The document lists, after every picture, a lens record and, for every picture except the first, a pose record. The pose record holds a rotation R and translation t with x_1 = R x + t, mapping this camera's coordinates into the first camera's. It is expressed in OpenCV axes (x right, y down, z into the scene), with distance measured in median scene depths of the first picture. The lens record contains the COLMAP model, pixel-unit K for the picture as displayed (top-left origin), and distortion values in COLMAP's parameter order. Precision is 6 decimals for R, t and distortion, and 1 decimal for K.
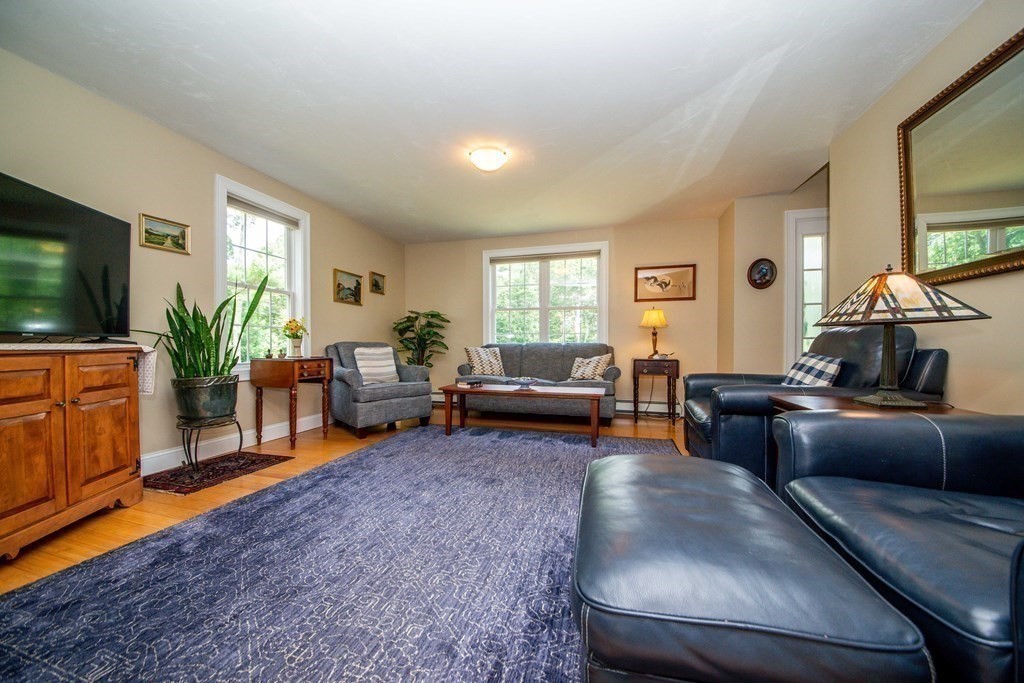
lens RADIAL K [[370.4, 0, 510.9], [0, 370.4, 346.0], [0, 0, 1]] dist [-0.012284, -0.001420]
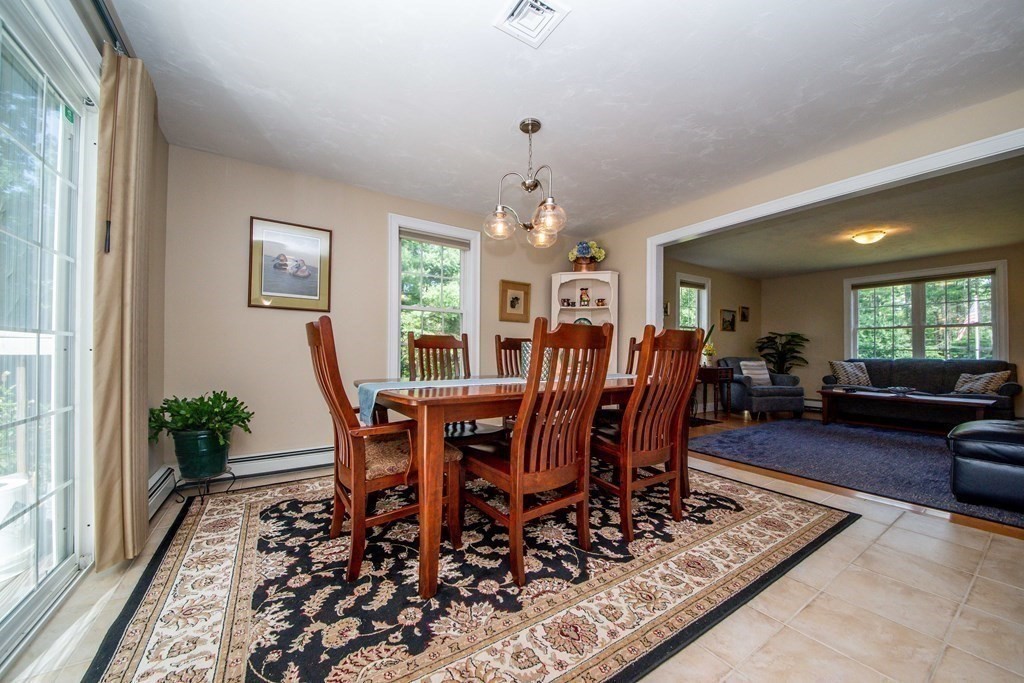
lens RADIAL K [[370.4, 0, 513.3], [0, 370.4, 348.2], [0, 0, 1]] dist [-0.012284, -0.001420]
pose [[0.741475, -0.004391, -0.670967, -0.085561], [-0.004104, 0.999930, -0.011078, -0.025199], [0.670968, 0.010967, 0.741405, -0.664042]]
